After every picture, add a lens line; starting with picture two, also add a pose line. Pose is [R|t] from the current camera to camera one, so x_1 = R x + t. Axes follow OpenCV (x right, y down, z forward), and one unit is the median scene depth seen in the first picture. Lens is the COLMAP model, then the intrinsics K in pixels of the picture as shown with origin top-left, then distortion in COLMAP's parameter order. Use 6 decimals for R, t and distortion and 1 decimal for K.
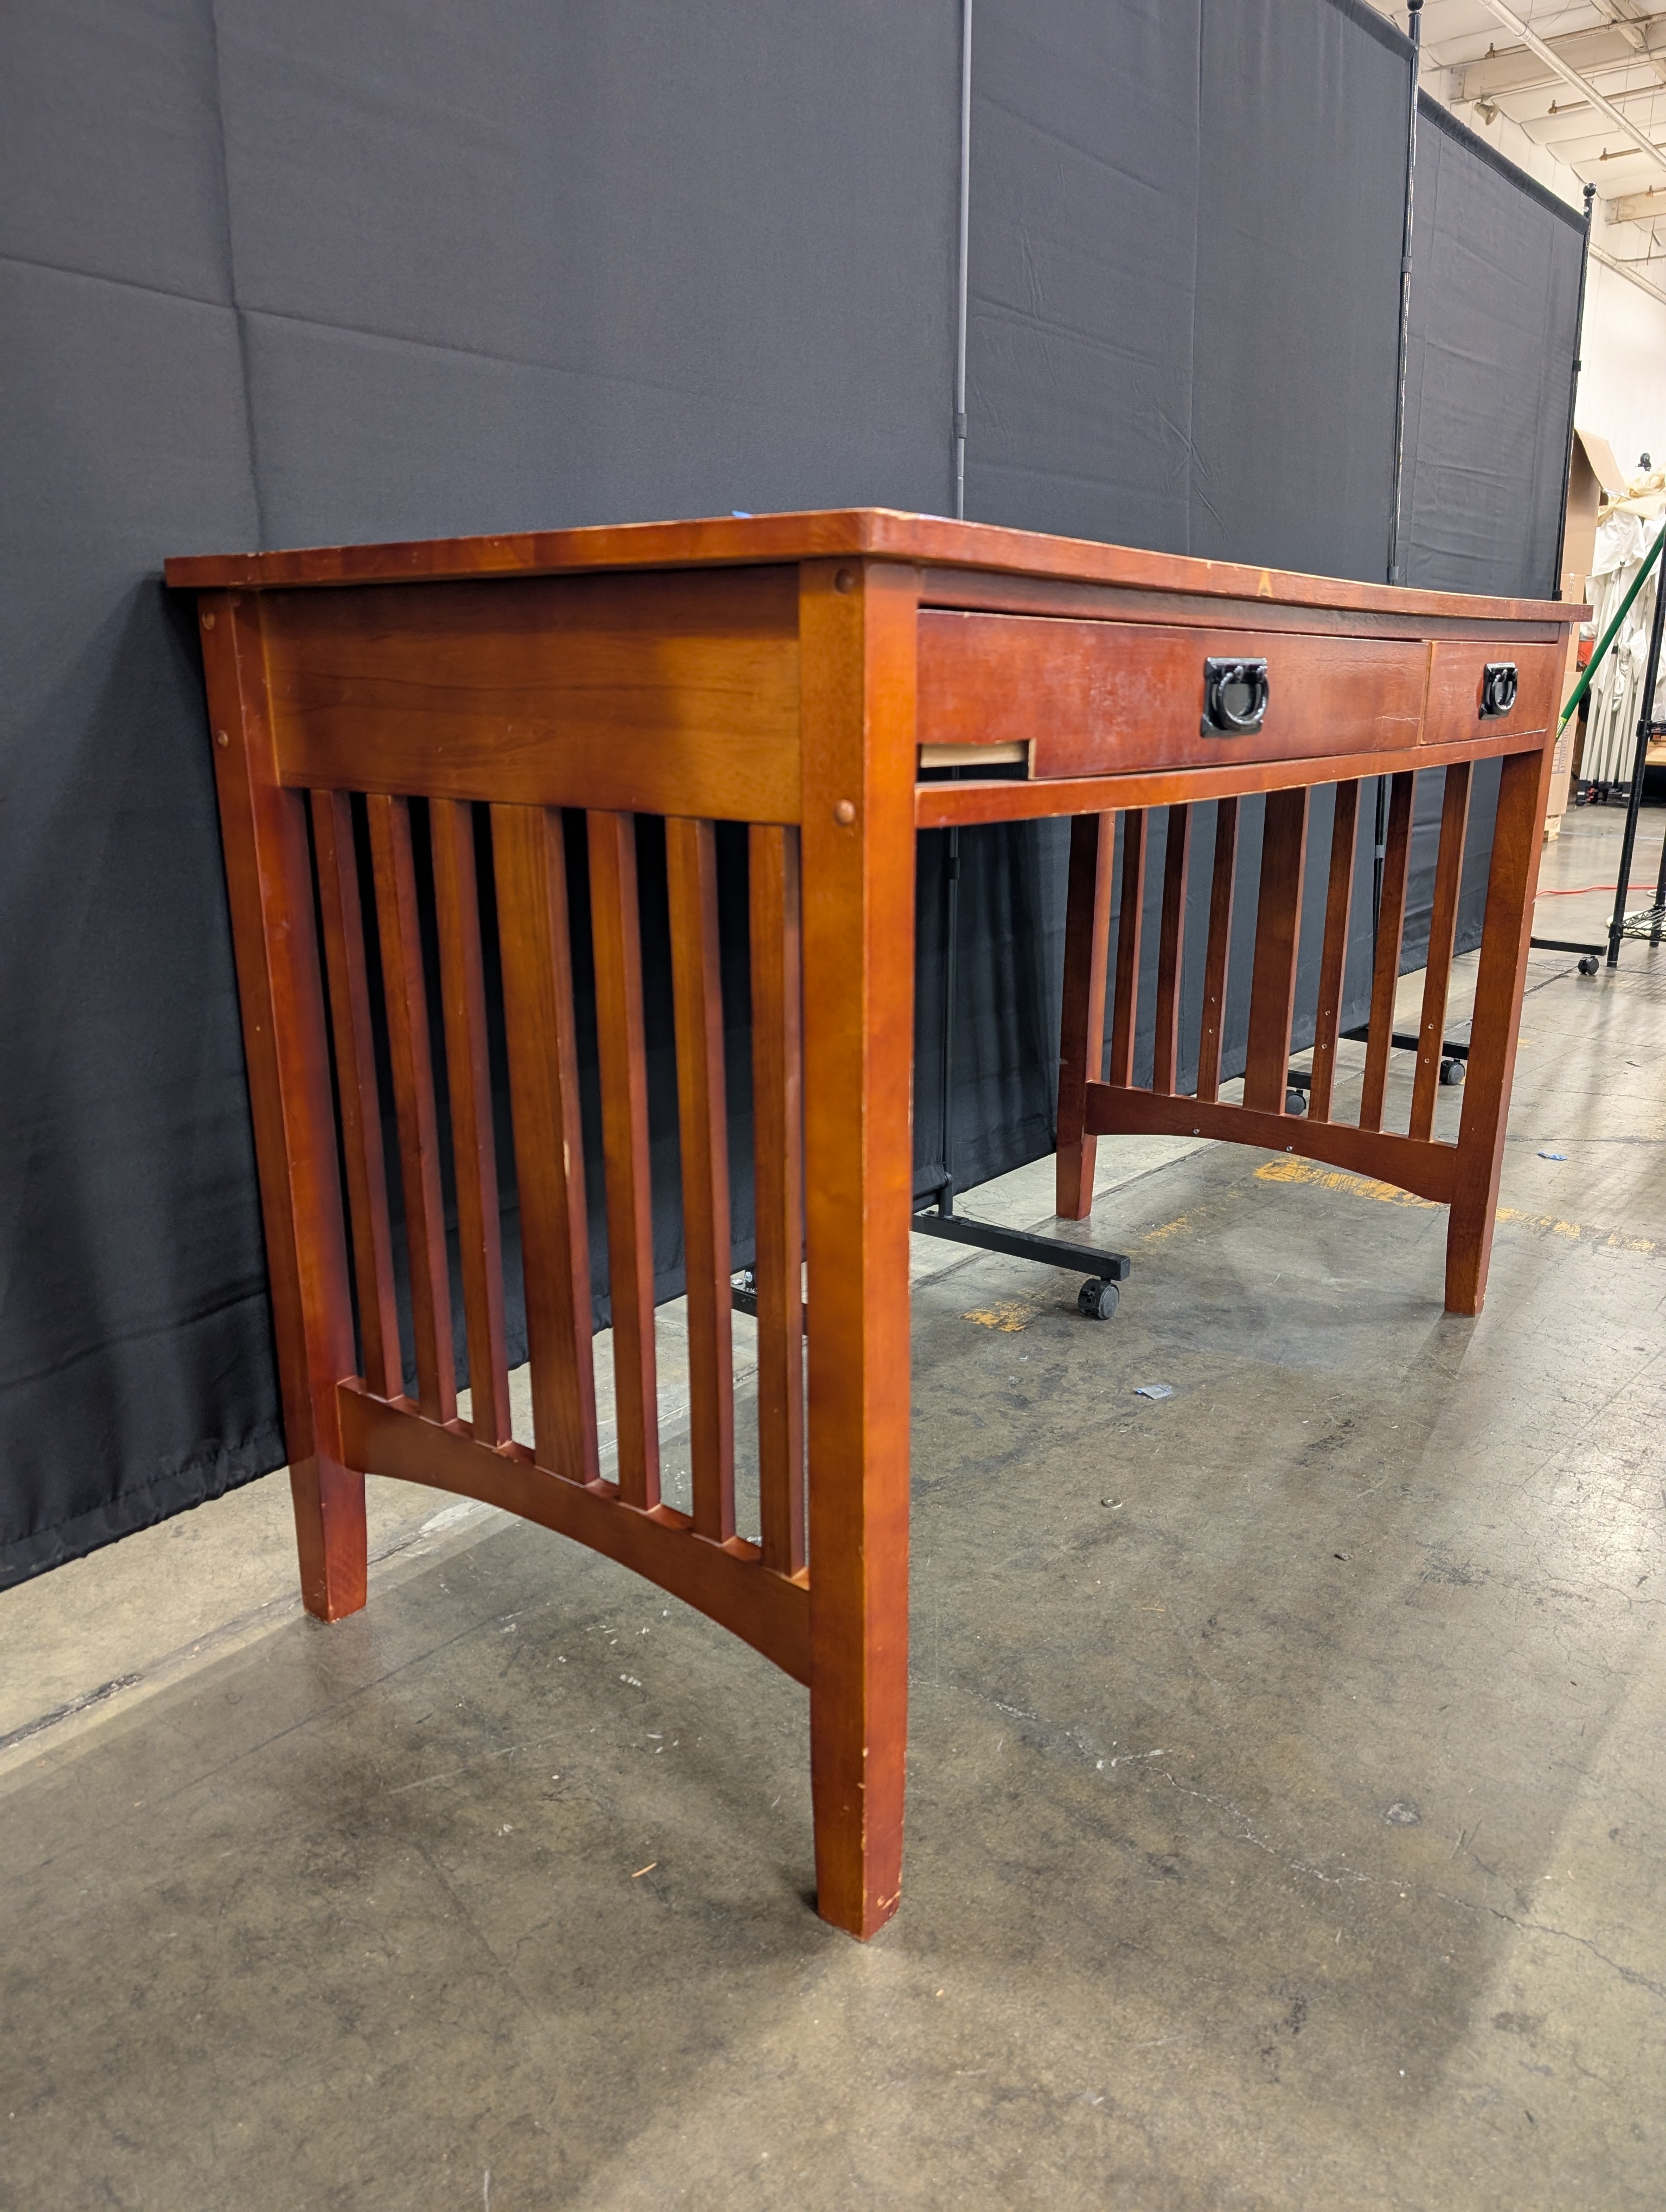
lens RADIAL K [[1592.3, 0, 848.7], [0, 1592.3, 1110.0], [0, 0, 1]] dist [0.019299, -0.017372]
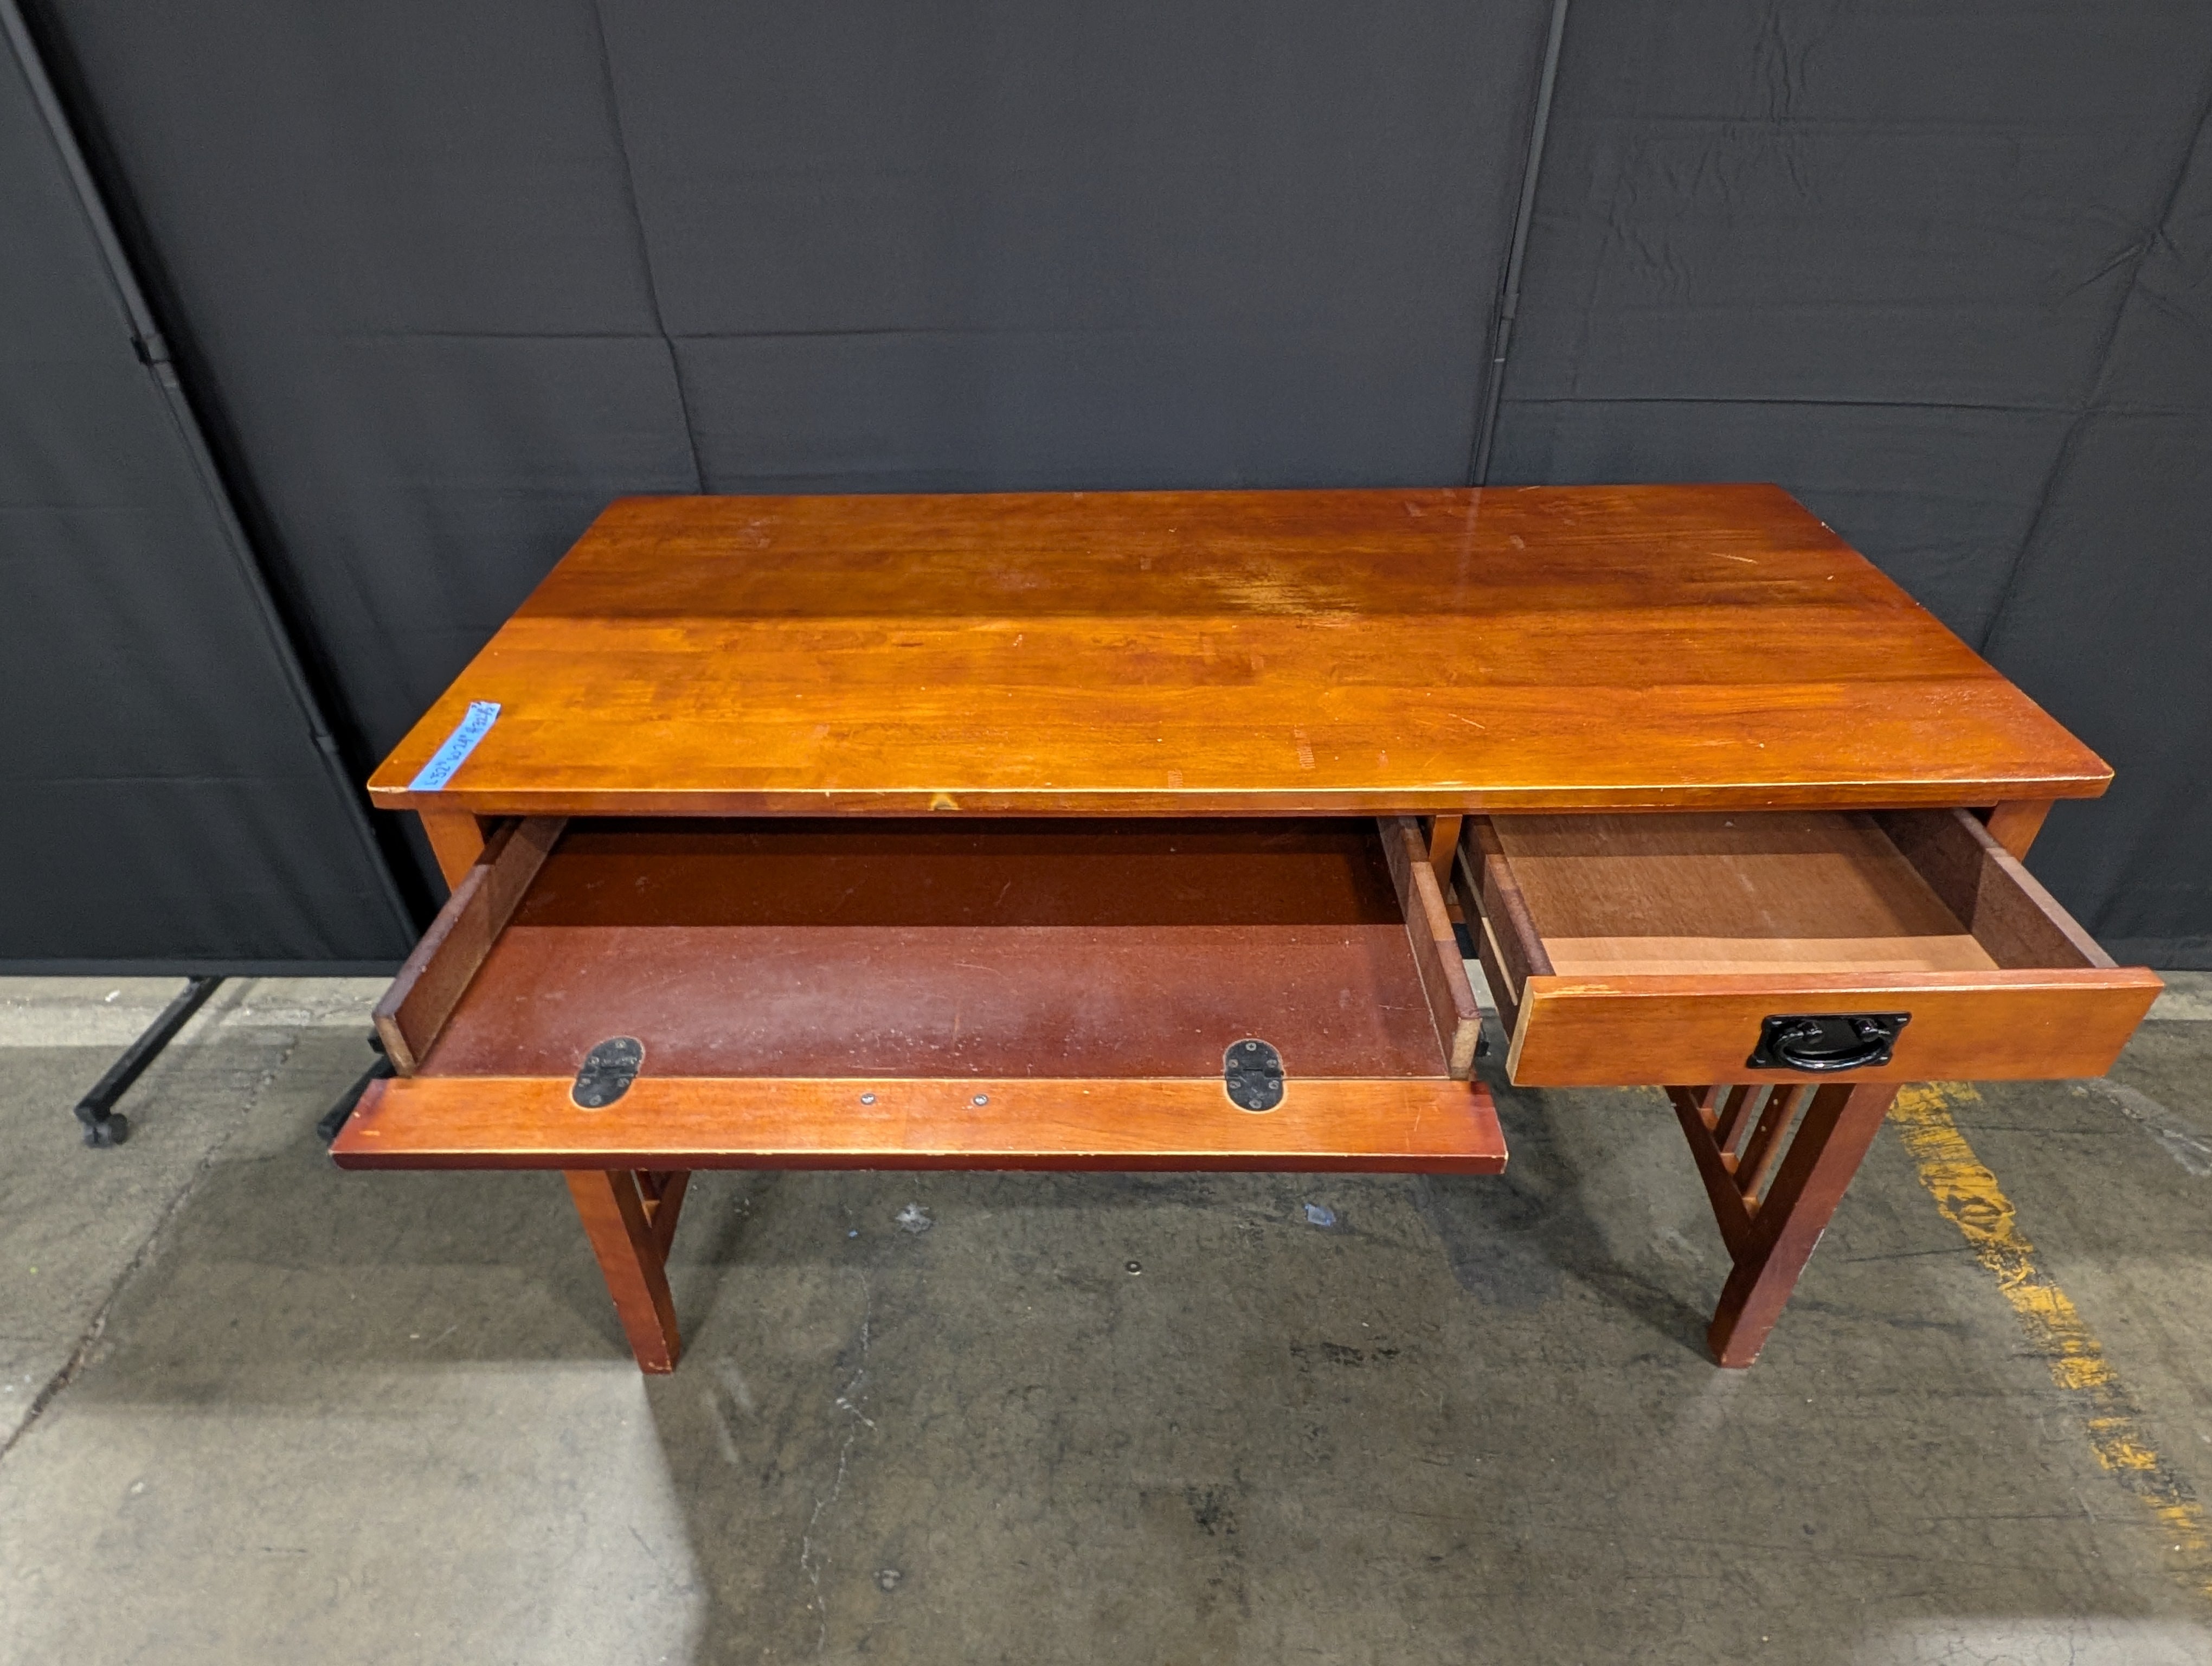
lens RADIAL K [[1255.0, 0, 1103.8], [0, 1255.0, 835.7], [0, 0, 1]] dist [0.034648, -0.026134]
pose [[0.603463, 0.460509, -0.650971, 0.926154], [-0.199632, 0.877630, 0.435789, -0.723320], [0.771997, -0.133028, 0.621550, 0.525595]]
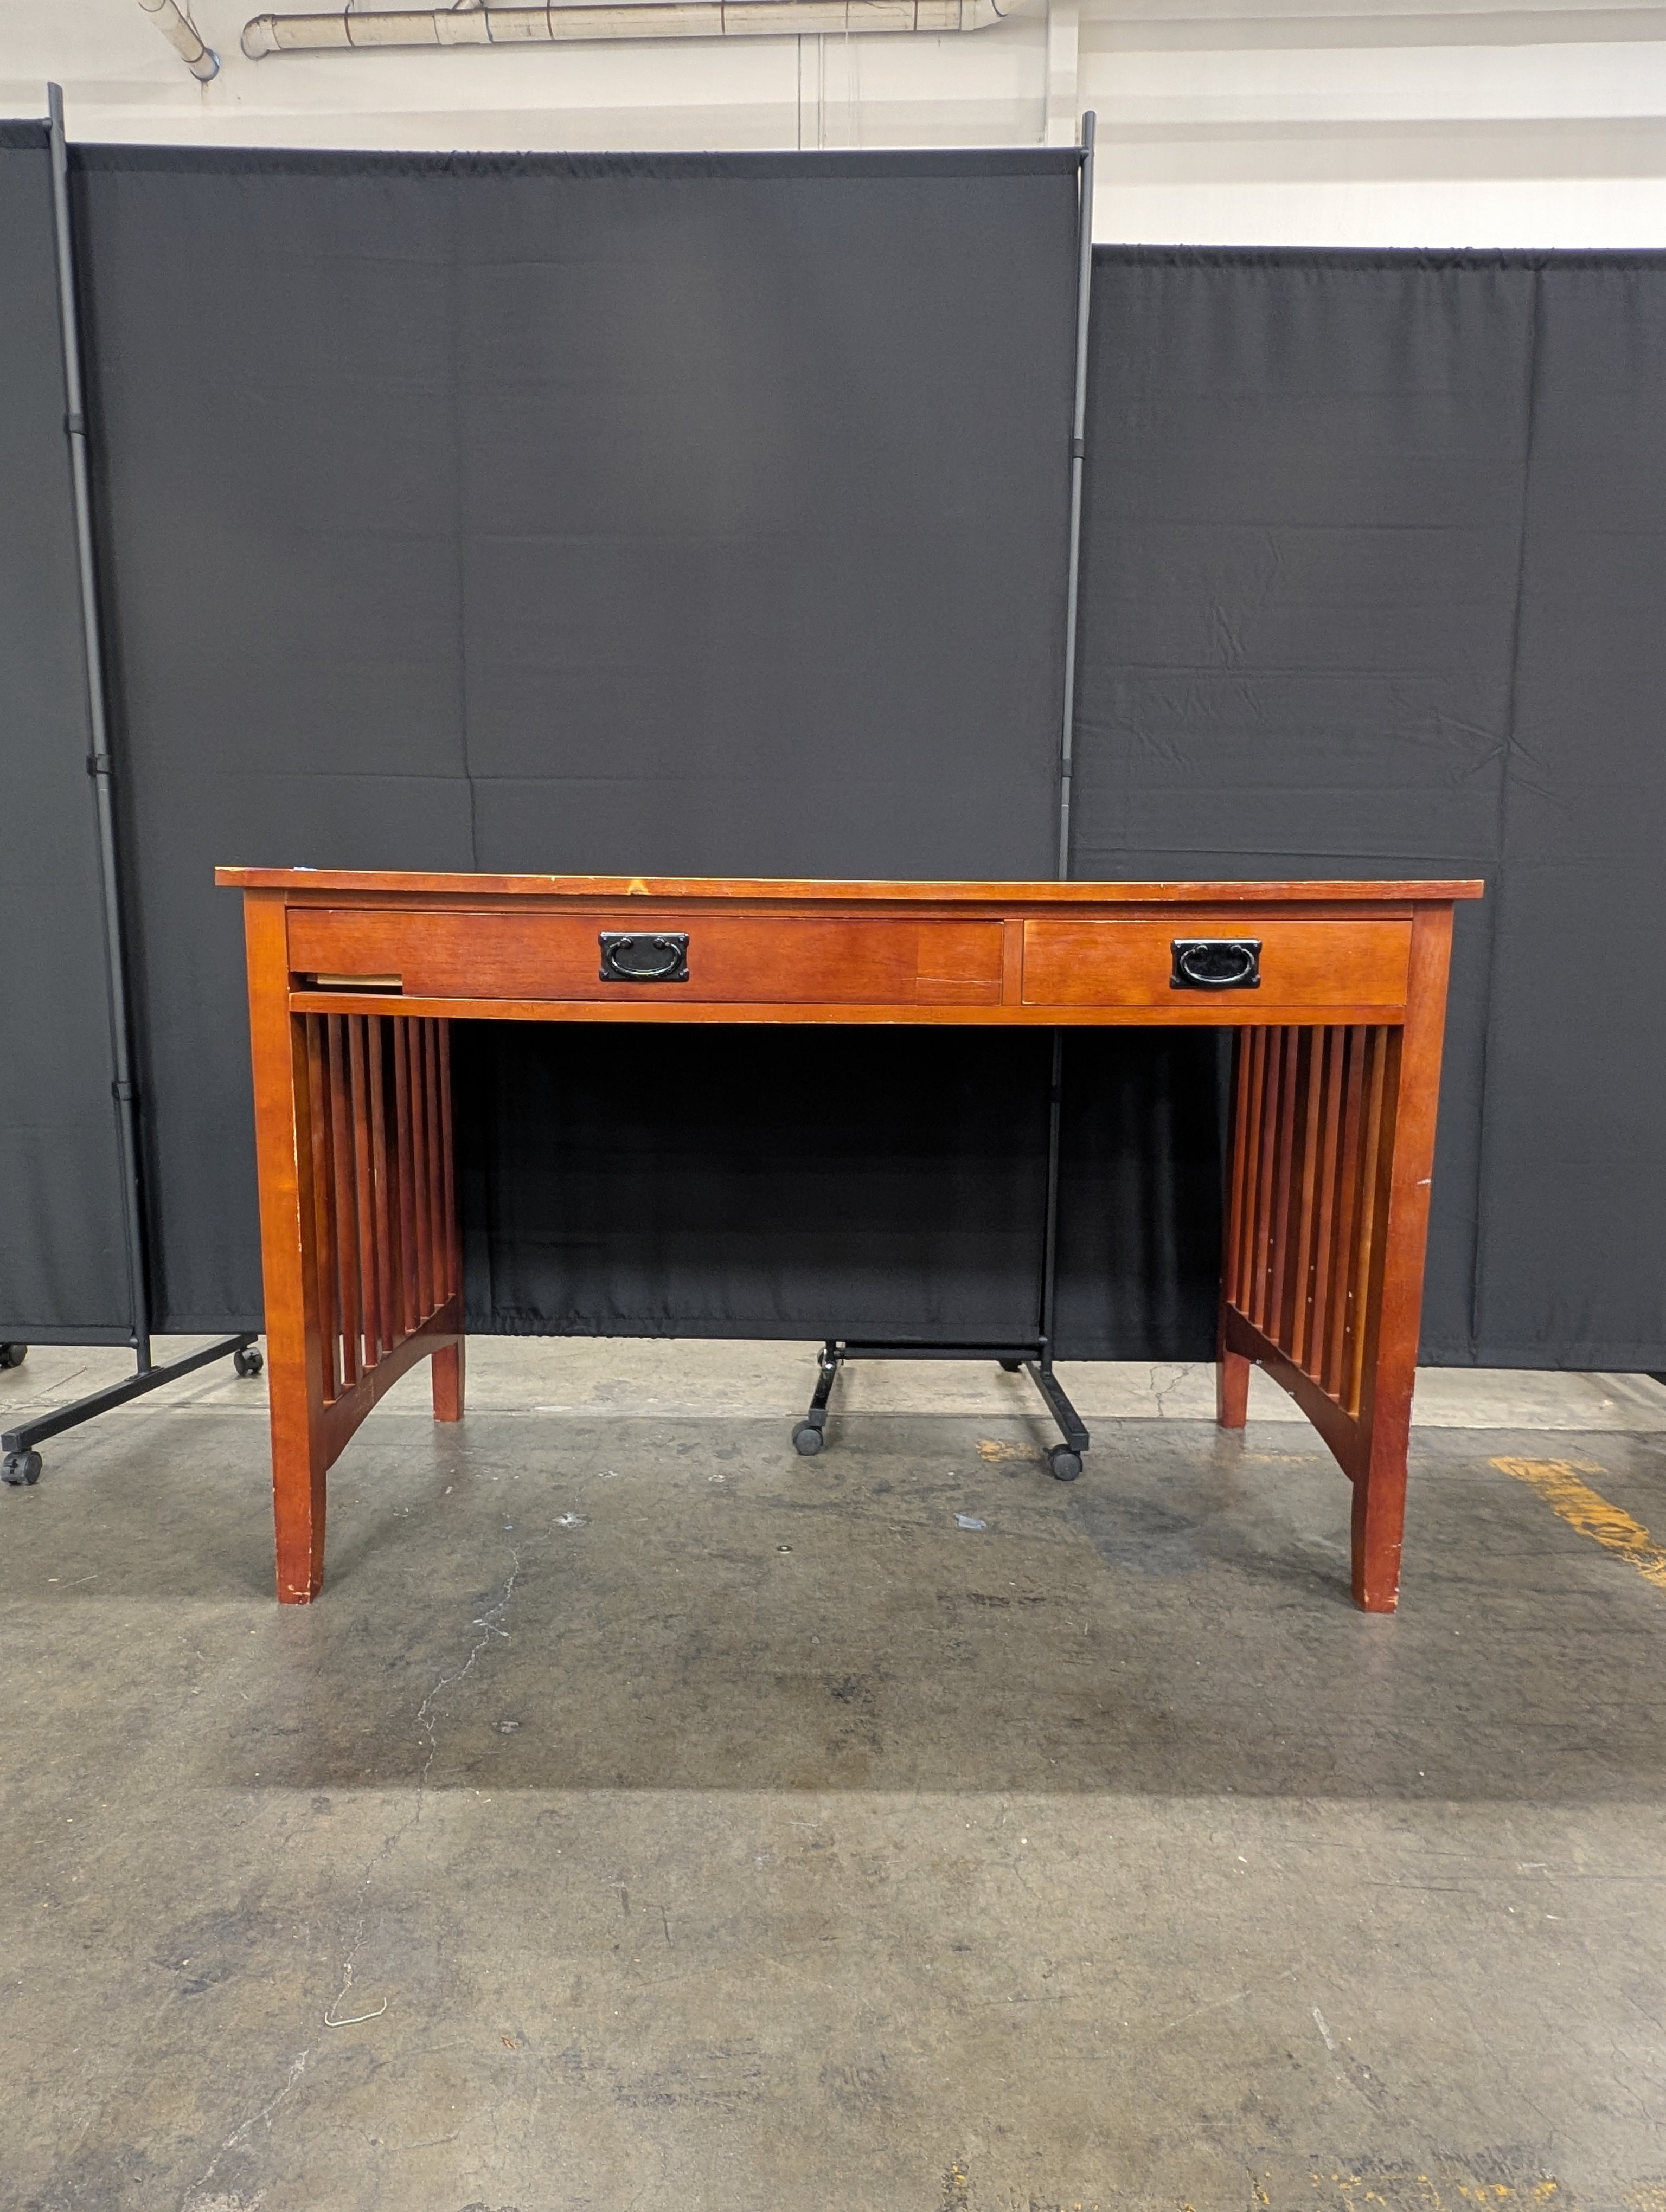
lens RADIAL K [[1255.0, 0, 835.8], [0, 1255.0, 1114.7], [0, 0, 1]] dist [0.034648, -0.026134]
pose [[0.606765, 0.109555, -0.787295, 1.364007], [-0.219254, 0.975100, -0.033289, -0.114944], [0.764044, 0.192816, 0.615677, 0.436652]]
